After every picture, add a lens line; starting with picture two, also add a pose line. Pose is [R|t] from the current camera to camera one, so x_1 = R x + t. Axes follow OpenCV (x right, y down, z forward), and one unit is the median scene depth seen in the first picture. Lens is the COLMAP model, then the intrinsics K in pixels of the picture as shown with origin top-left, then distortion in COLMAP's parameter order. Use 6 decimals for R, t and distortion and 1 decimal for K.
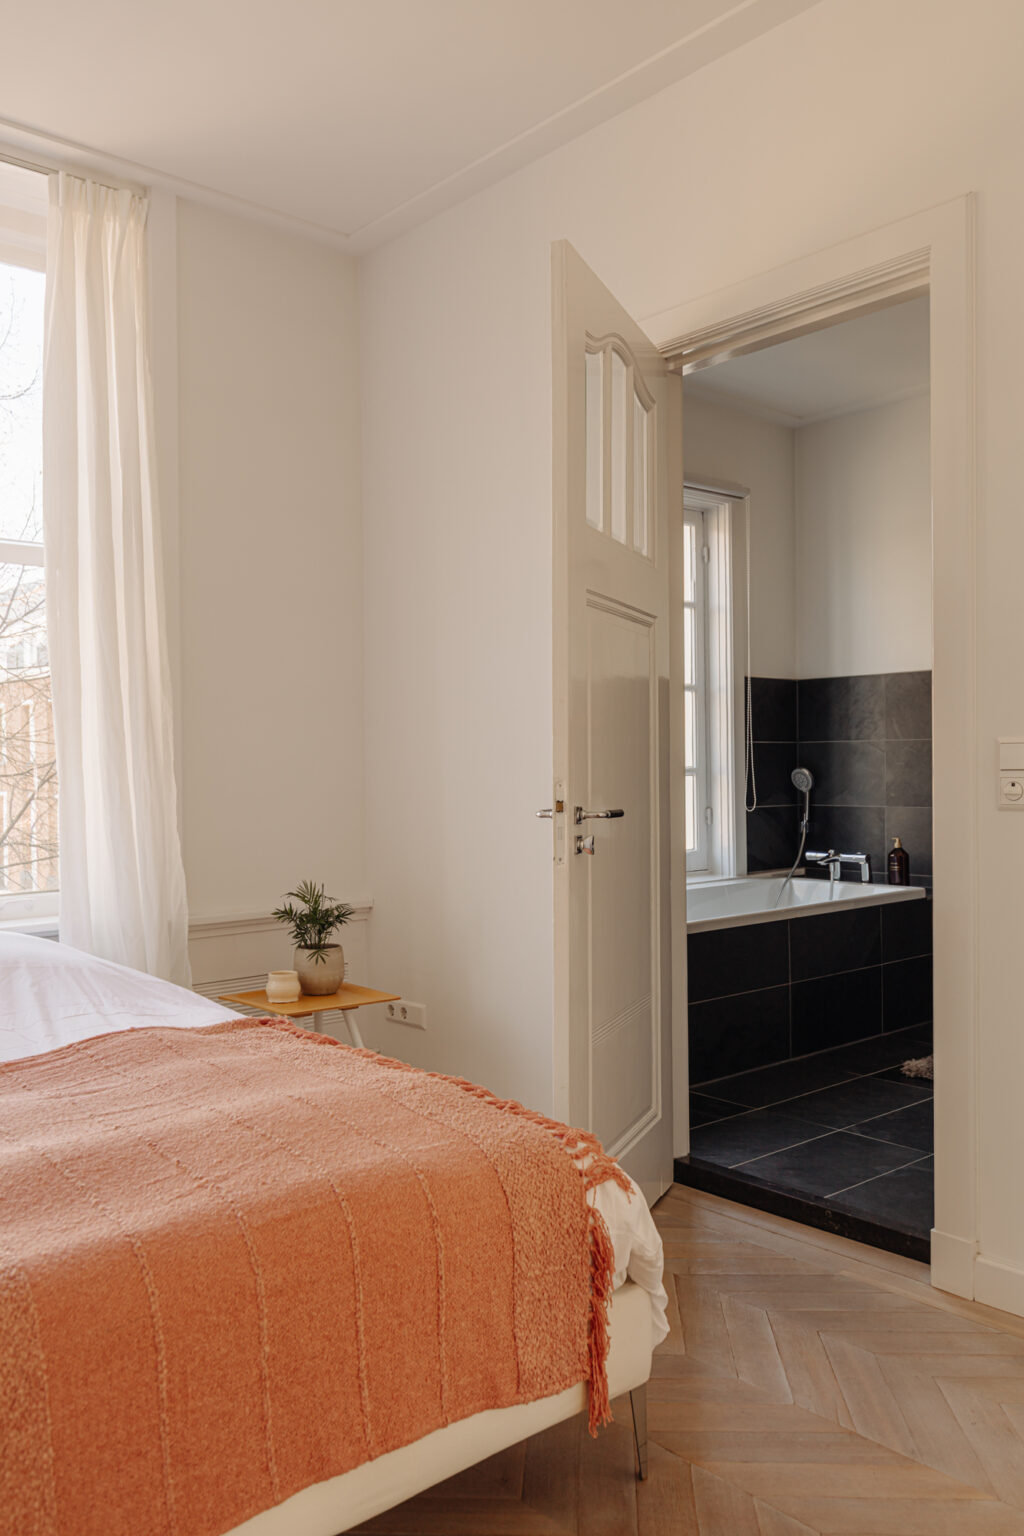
lens RADIAL K [[1239.7, 0, 513.4], [0, 1239.7, 770.2], [0, 0, 1]] dist [-0.009965, 0.004097]
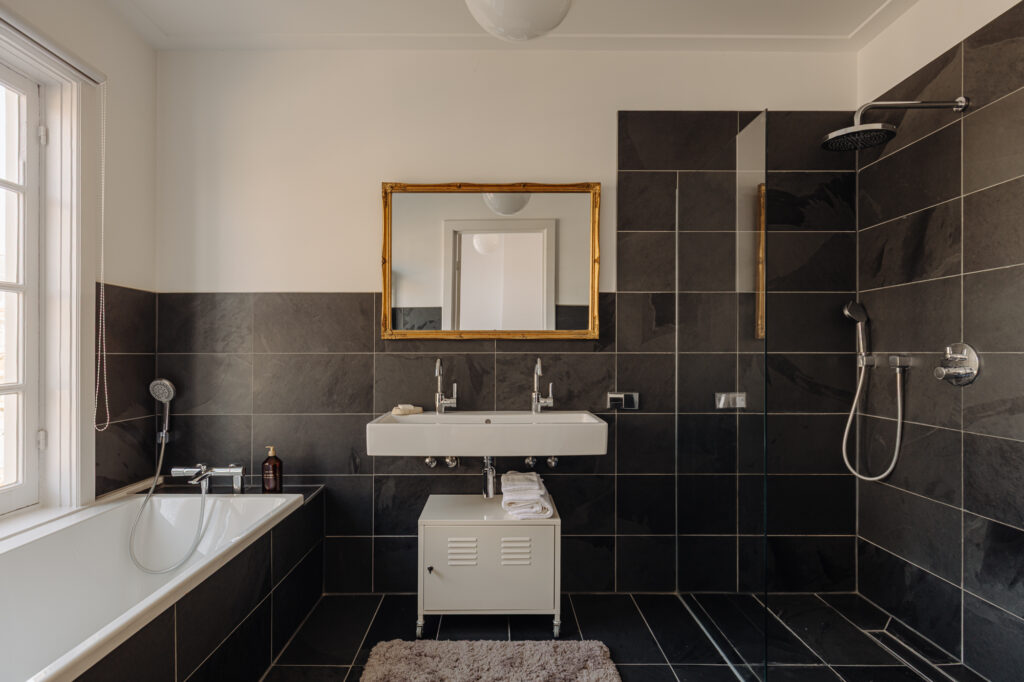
lens RADIAL K [[513.9, 0, 481.1], [0, 513.9, 345.1], [0, 0, 1]] dist [-0.003705, 0.000703]
pose [[0.655823, 0.015133, 0.754763, 0.088875], [-0.000009, 0.999799, -0.020039, -0.022051], [-0.754915, 0.013135, 0.655691, 0.541694]]
